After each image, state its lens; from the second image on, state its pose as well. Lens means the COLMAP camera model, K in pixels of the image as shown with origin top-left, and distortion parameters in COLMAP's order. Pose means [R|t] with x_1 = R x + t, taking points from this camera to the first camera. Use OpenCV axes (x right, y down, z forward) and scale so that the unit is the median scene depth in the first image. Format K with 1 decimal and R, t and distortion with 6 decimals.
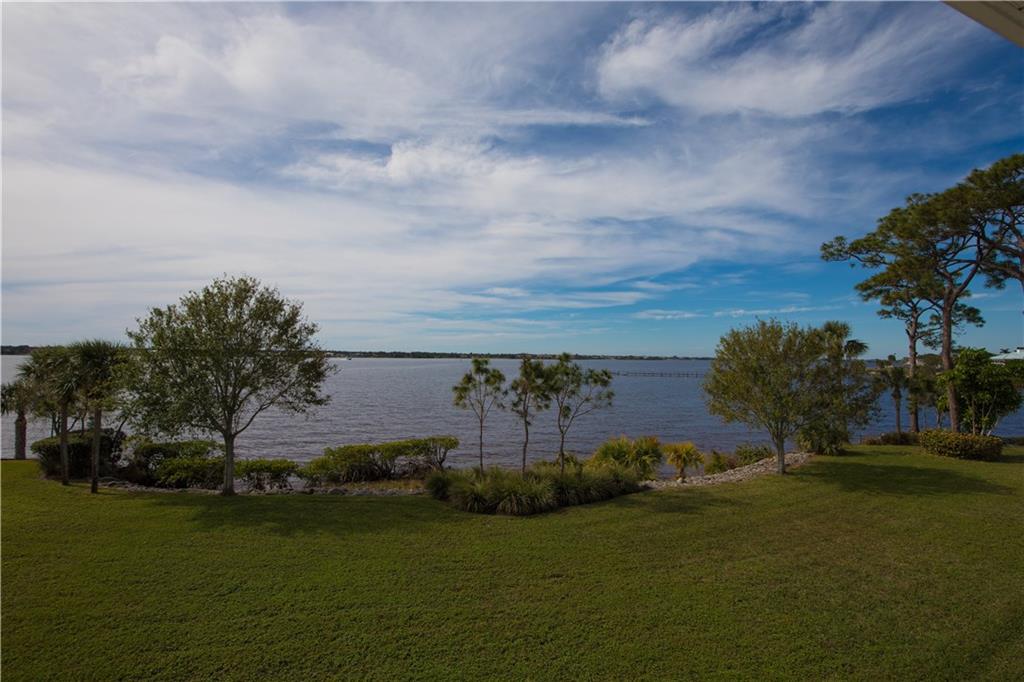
lens RADIAL K [[492.1, 0, 535.8], [0, 492.1, 342.8], [0, 0, 1]] dist [-0.001066, 0.000321]
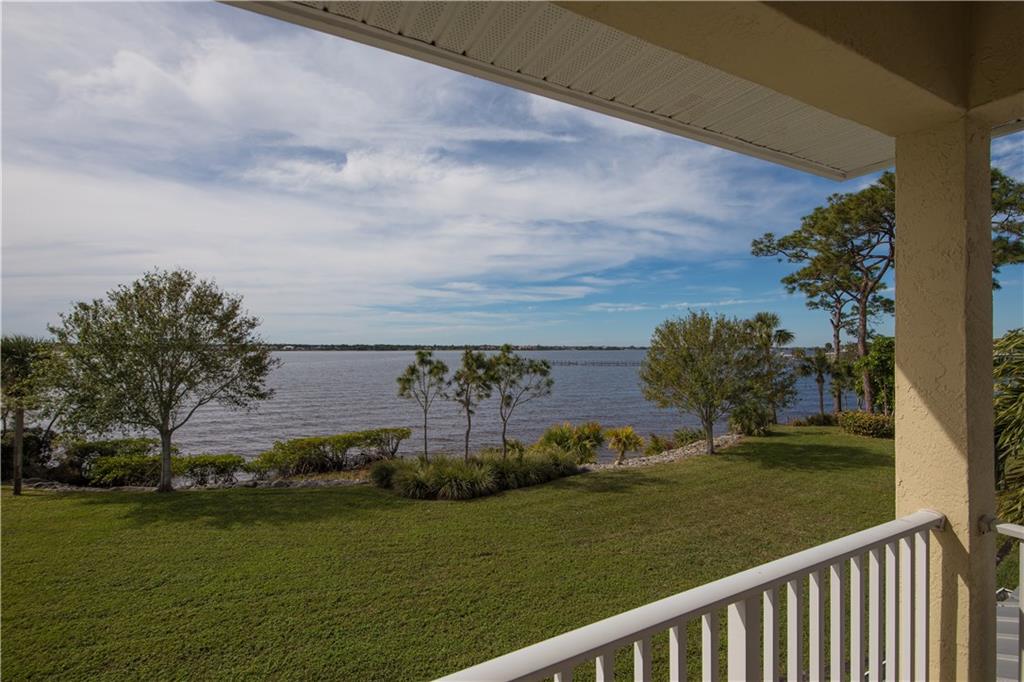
lens RADIAL K [[478.2, 0, 534.7], [0, 478.2, 343.8], [0, 0, 1]] dist [0.018093, -0.003209]
pose [[0.997168, -0.010056, 0.074525, 0.044312], [0.008633, 0.999775, 0.019393, 0.000173], [-0.074704, -0.018695, 0.997031, -0.019574]]
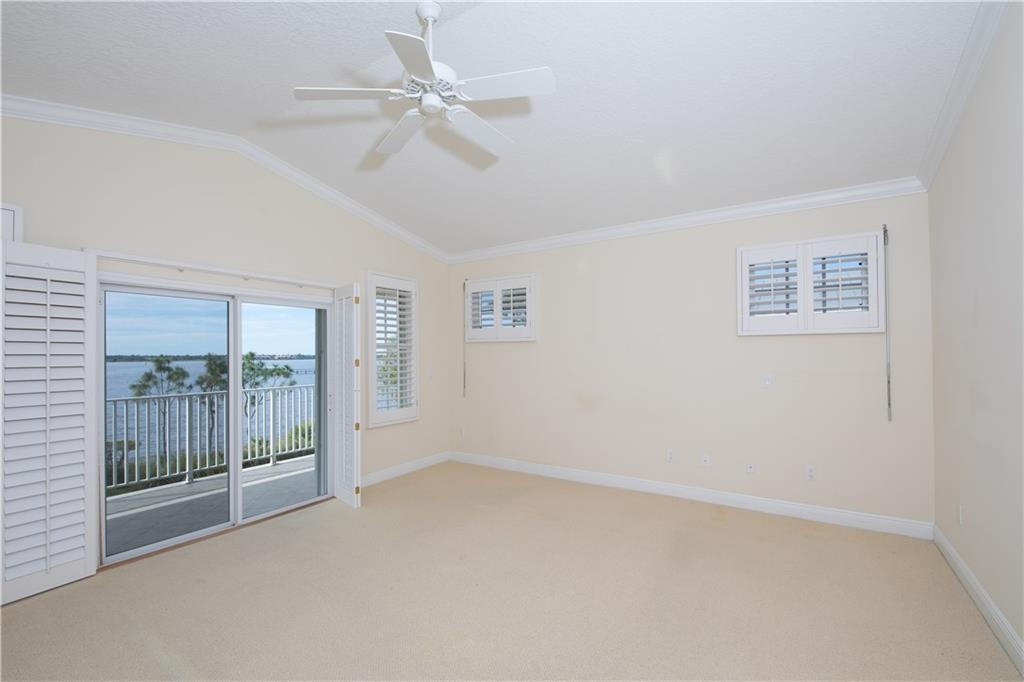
lens RADIAL K [[446.7, 0, 537.1], [0, 446.7, 348.5], [0, 0, 1]] dist [-0.000727, -0.000300]
pose [[0.836537, -0.014624, 0.547715, 0.048109], [0.006759, 0.999843, 0.016373, -0.002523], [-0.547868, -0.009995, 0.836505, -0.337630]]
